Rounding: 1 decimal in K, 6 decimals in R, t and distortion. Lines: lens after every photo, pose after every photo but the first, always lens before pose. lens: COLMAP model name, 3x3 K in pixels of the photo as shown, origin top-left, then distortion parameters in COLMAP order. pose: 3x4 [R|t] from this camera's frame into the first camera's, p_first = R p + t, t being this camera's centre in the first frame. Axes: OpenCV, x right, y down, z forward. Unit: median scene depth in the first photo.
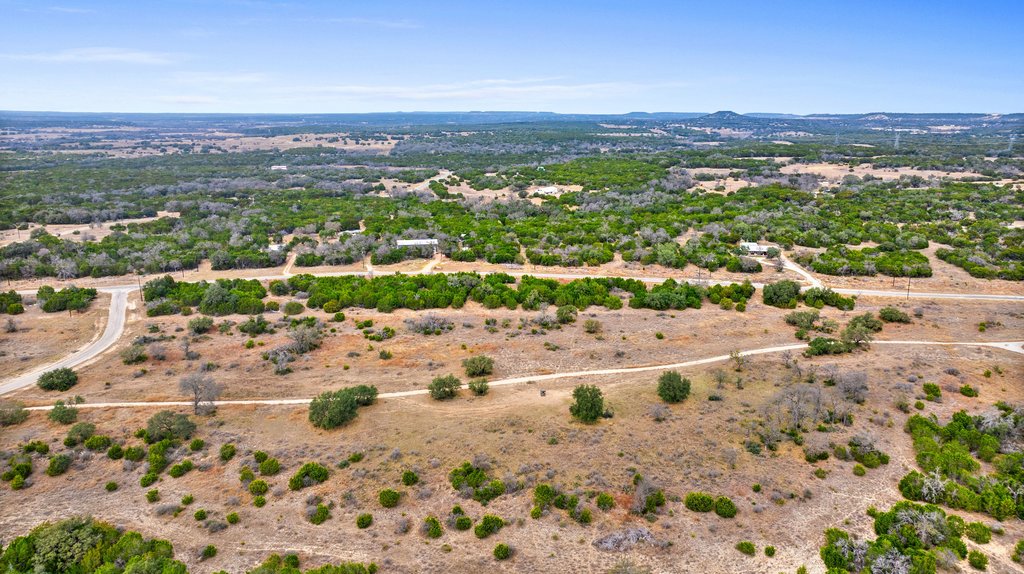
lens RADIAL K [[725.9, 0, 511.8], [0, 725.9, 276.4], [0, 0, 1]] dist [-0.021220, 0.013559]
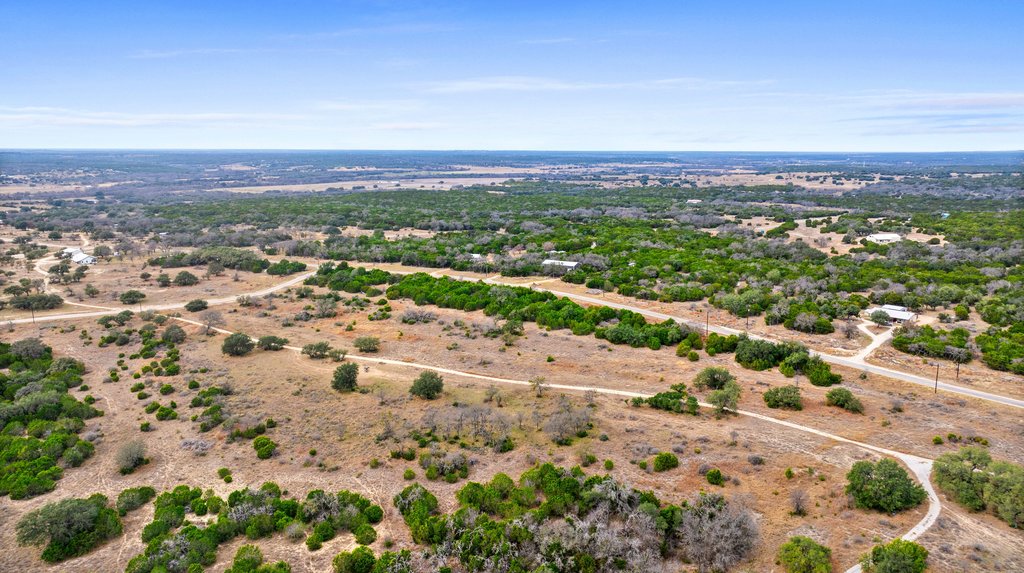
lens RADIAL K [[725.9, 0, 510.1], [0, 725.9, 292.3], [0, 0, 1]] dist [-0.021220, 0.013559]
pose [[0.737044, 0.126731, -0.663857, 0.745604], [-0.146973, 0.988810, 0.025589, -0.026645], [0.659671, 0.078709, 0.747422, 0.166452]]
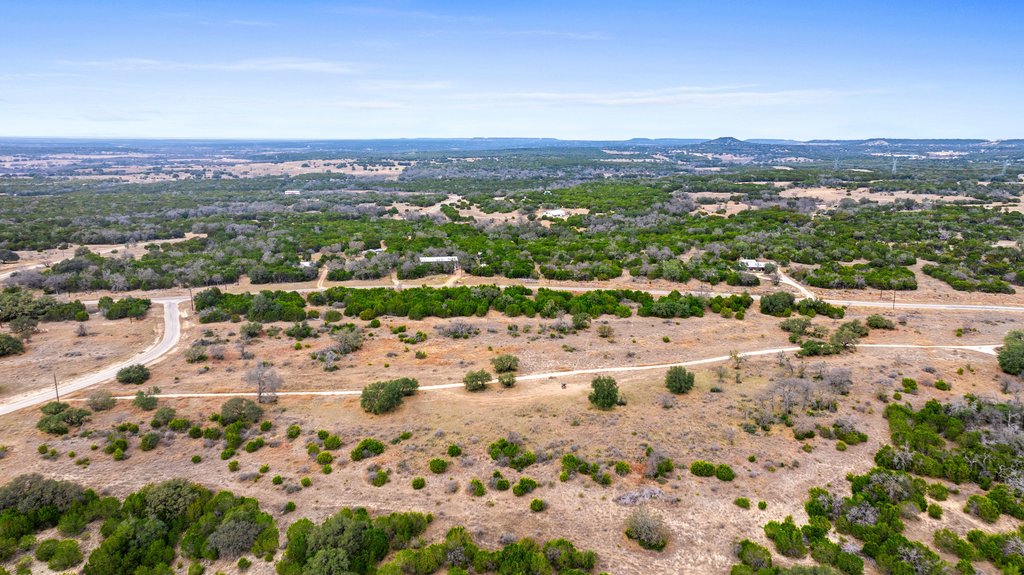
lens RADIAL K [[725.9, 0, 511.7], [0, 725.9, 289.9], [0, 0, 1]] dist [-0.021220, 0.013559]
pose [[0.999995, -0.000199, -0.003283, -0.025016], [0.000144, 0.999856, -0.016948, 0.022128], [0.003285, 0.016948, 0.999851, -0.096671]]
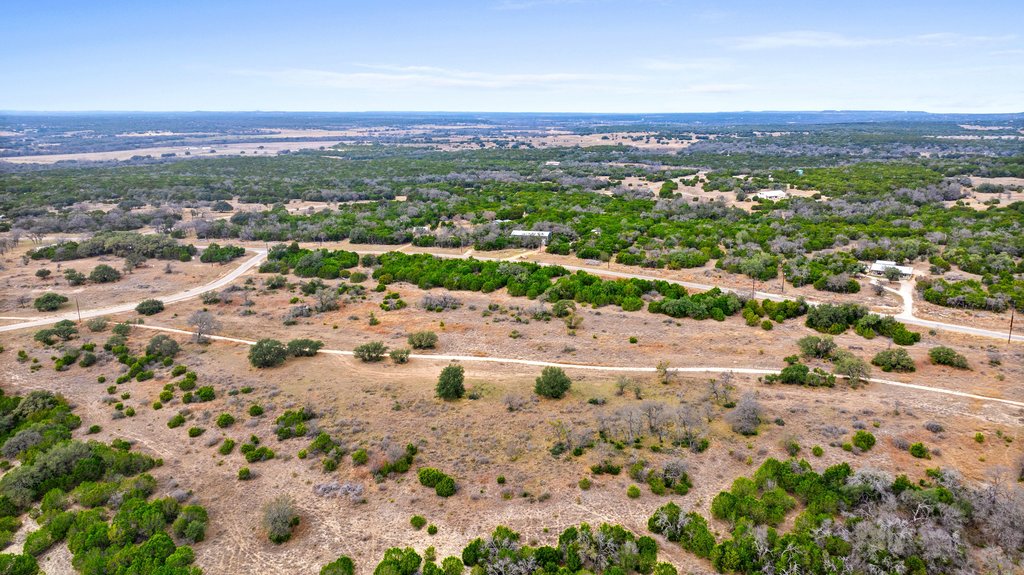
lens RADIAL K [[725.9, 0, 512.8], [0, 725.9, 283.6], [0, 0, 1]] dist [-0.021220, 0.013559]
pose [[0.892704, 0.099942, -0.439421, 0.428220], [-0.095453, 0.994908, 0.032364, -0.007853], [0.440418, 0.013053, 0.897698, 0.054234]]
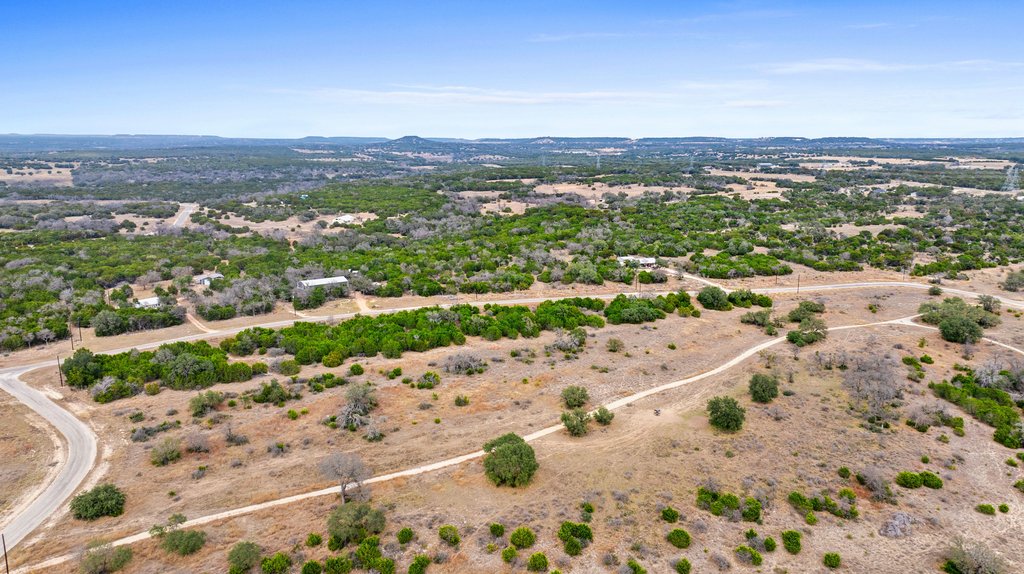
lens RADIAL K [[725.9, 0, 513.6], [0, 725.9, 288.6], [0, 0, 1]] dist [-0.021220, 0.013559]
pose [[0.900001, -0.085690, 0.427383, -0.406039], [0.092661, 0.995688, 0.004507, -0.026494], [-0.425926, 0.035546, 0.904059, 0.118373]]
